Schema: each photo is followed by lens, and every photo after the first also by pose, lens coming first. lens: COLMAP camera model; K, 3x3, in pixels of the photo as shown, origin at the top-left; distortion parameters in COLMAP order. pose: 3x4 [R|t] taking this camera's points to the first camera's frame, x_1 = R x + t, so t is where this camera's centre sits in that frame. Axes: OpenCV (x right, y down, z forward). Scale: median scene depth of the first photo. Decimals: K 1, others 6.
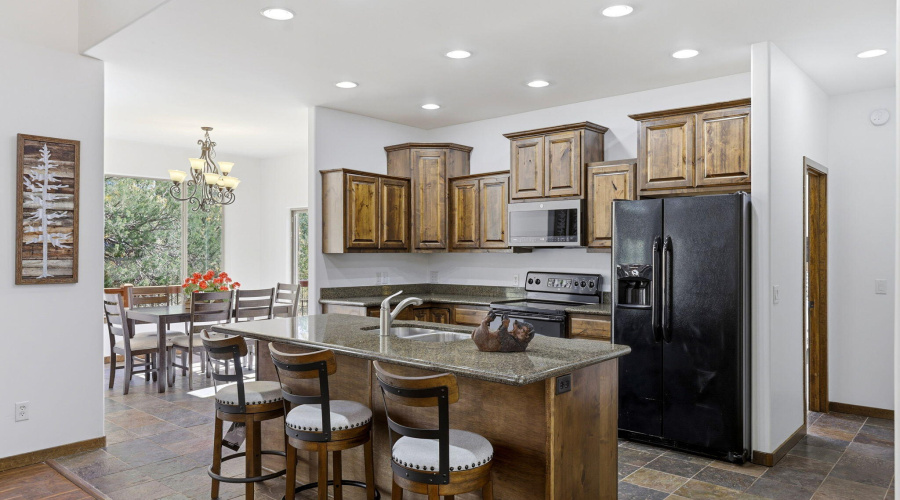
lens RADIAL K [[612.3, 0, 450.0], [0, 612.3, 250.0], [0, 0, 1]] dist [0.001157, 0.000778]
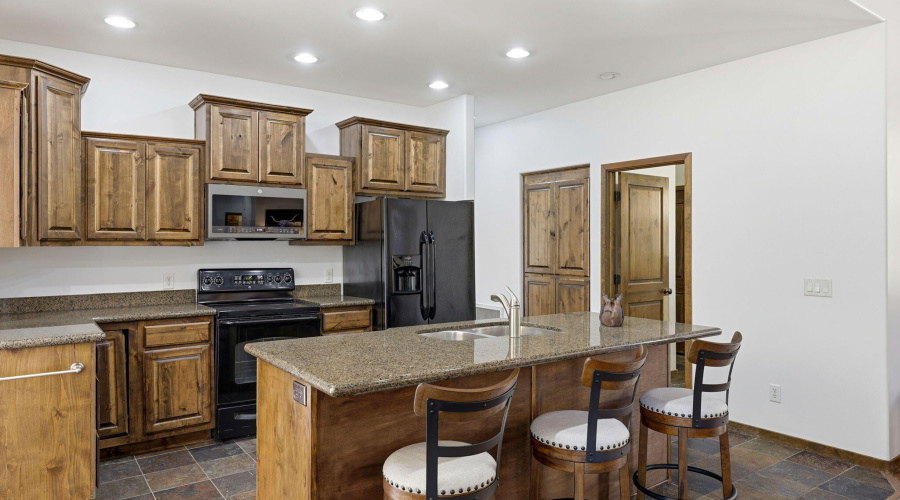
lens RADIAL K [[561.5, 0, 450.0], [0, 561.5, 250.0], [0, 0, 1]] dist [0.002012, 0.000520]
pose [[0.238310, -0.008366, 0.971153, -0.514915], [-0.000208, 0.999962, 0.008665, 0.003402], [-0.971189, -0.002267, 0.238300, 0.506822]]
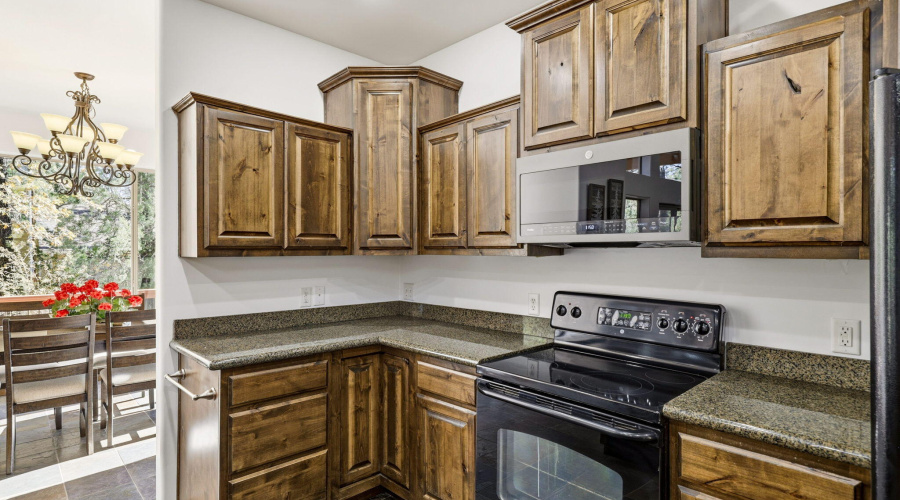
lens RADIAL K [[451.6, 0, 450.0], [0, 451.6, 250.0], [0, 0, 1]] dist [0.001093, 0.000279]
pose [[0.996203, -0.001902, -0.087040, 0.070014], [0.002189, 0.999992, 0.003208, -0.001844], [0.087033, -0.003386, 0.996200, 0.604194]]
